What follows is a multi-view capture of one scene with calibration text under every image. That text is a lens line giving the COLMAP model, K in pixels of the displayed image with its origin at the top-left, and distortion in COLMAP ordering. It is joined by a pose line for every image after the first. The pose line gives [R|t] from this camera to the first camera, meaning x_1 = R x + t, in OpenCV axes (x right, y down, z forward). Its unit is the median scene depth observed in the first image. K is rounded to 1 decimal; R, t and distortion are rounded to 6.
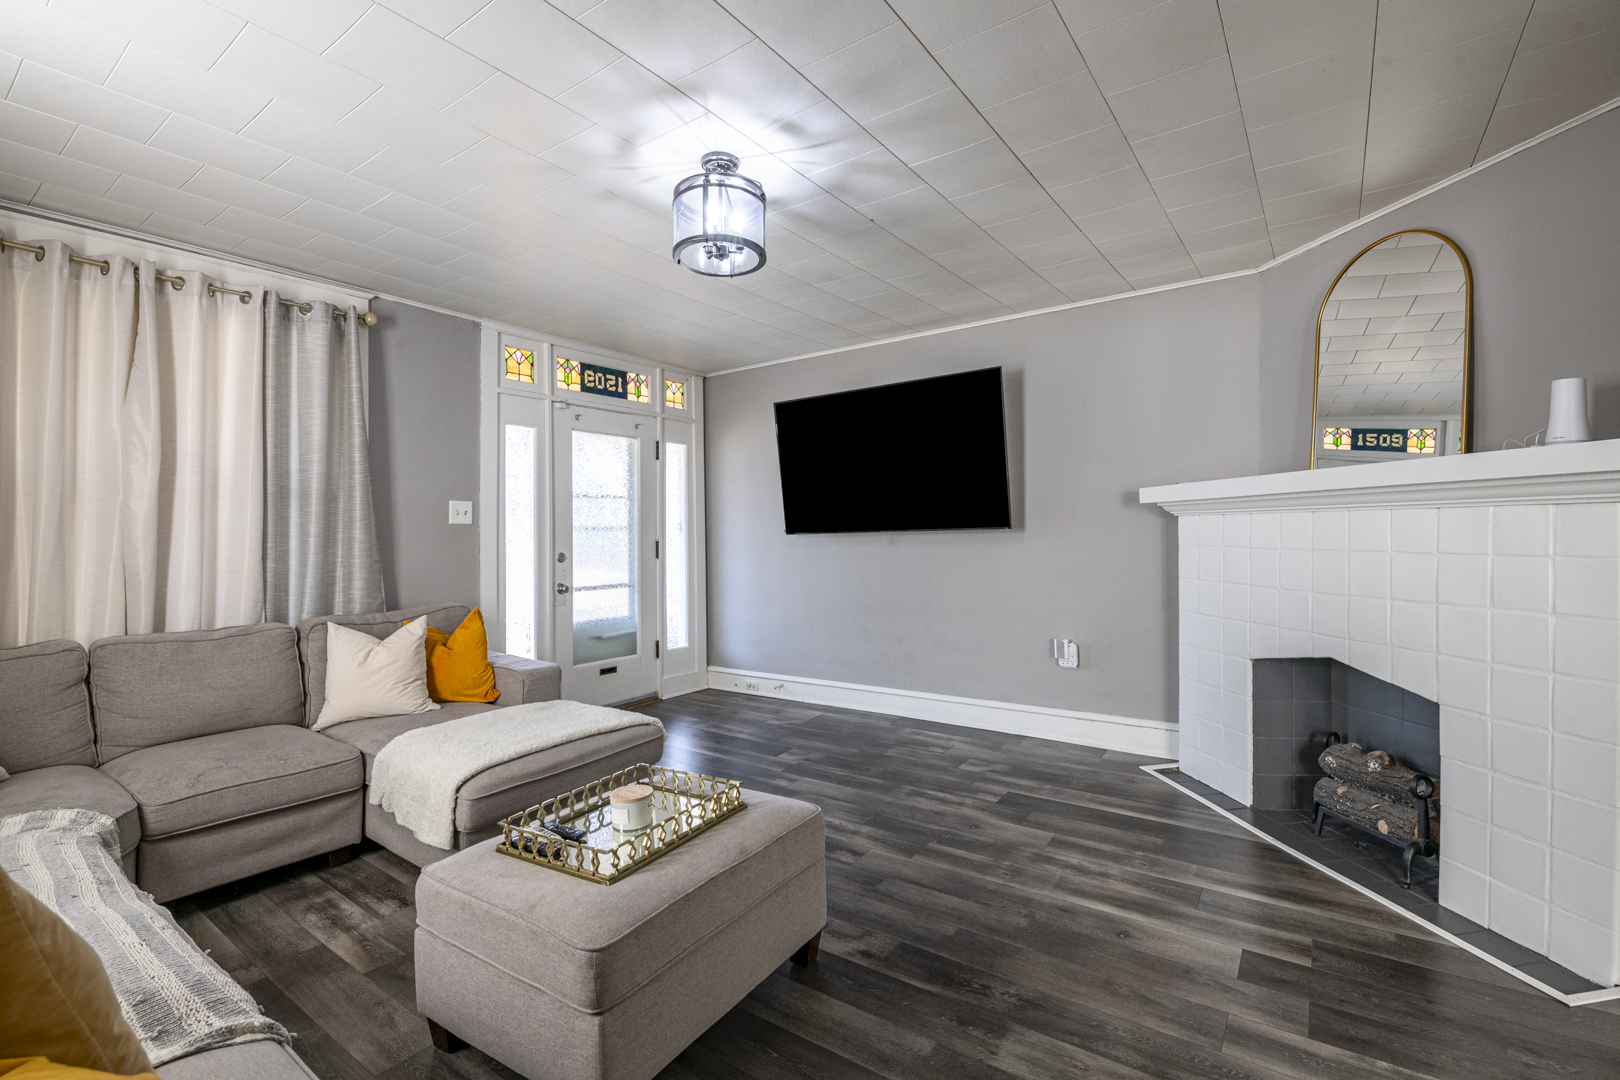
lens RADIAL K [[718.2, 0, 816.9], [0, 718.2, 536.2], [0, 0, 1]] dist [-0.017125, -0.000412]
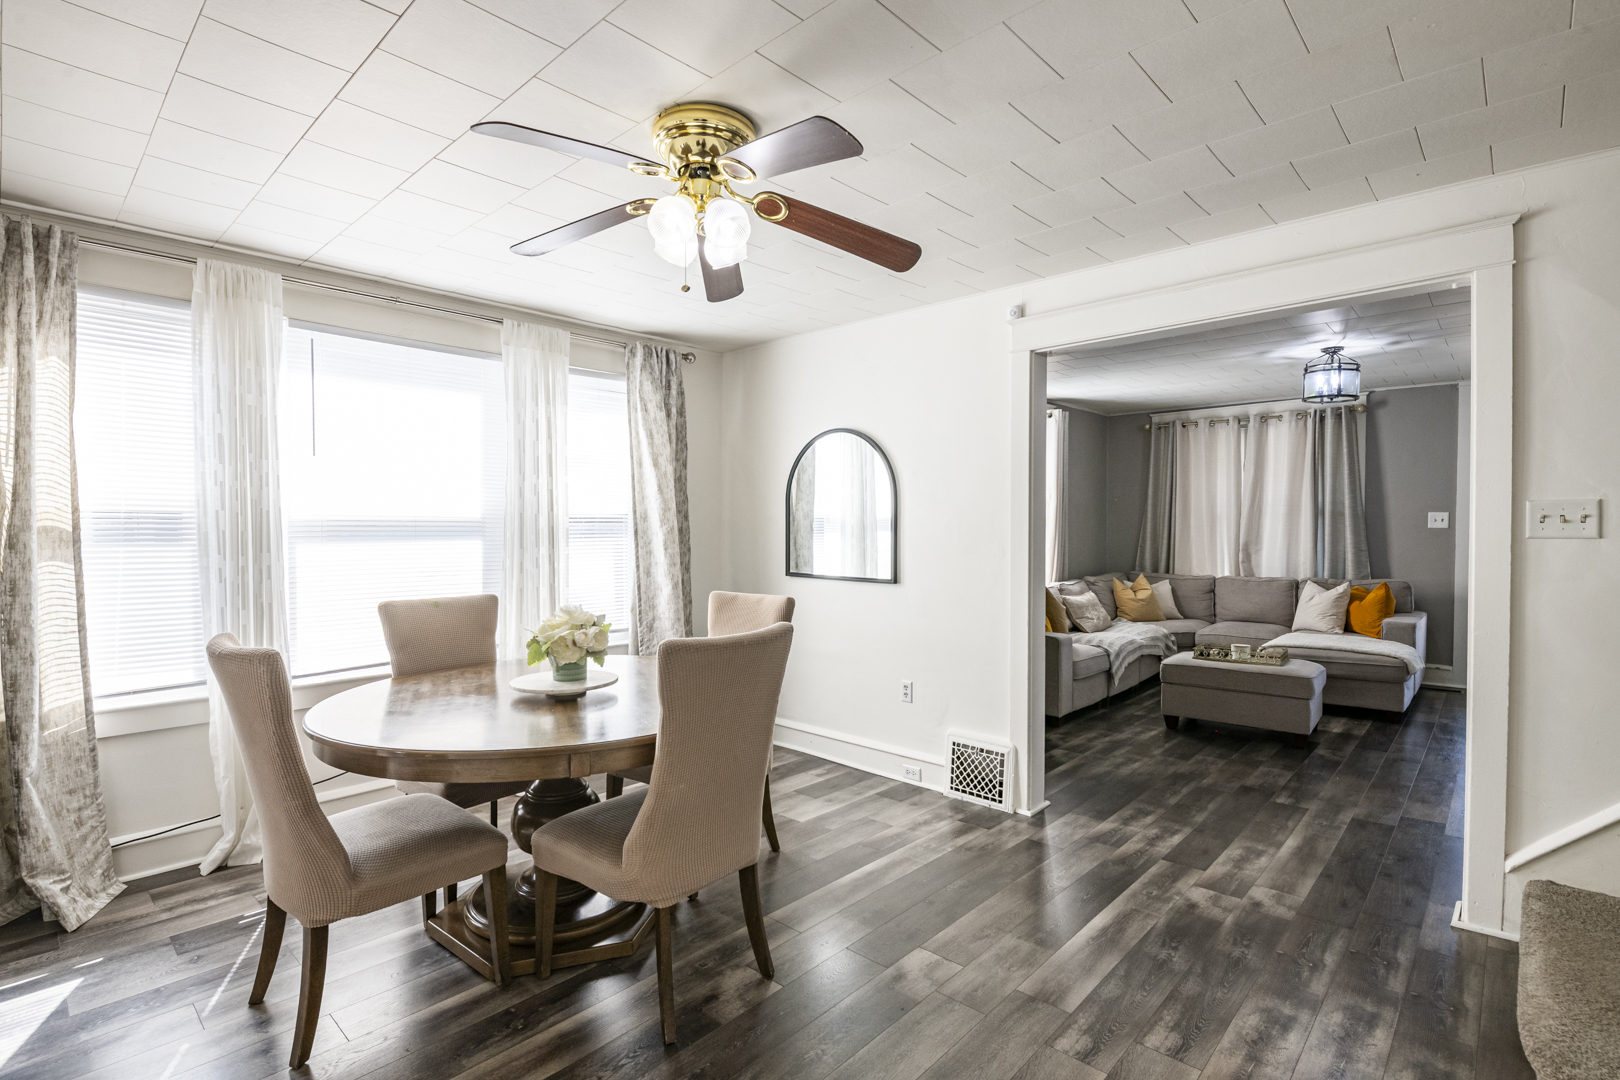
lens RADIAL K [[765.9, 0, 792.7], [0, 765.9, 538.1], [0, 0, 1]] dist [-0.018833, -0.001923]
pose [[-0.142501, 0.027492, -0.989413, 1.848384], [0.002581, 0.999621, 0.027404, -0.065189], [0.989791, 0.001351, -0.142518, -0.130910]]
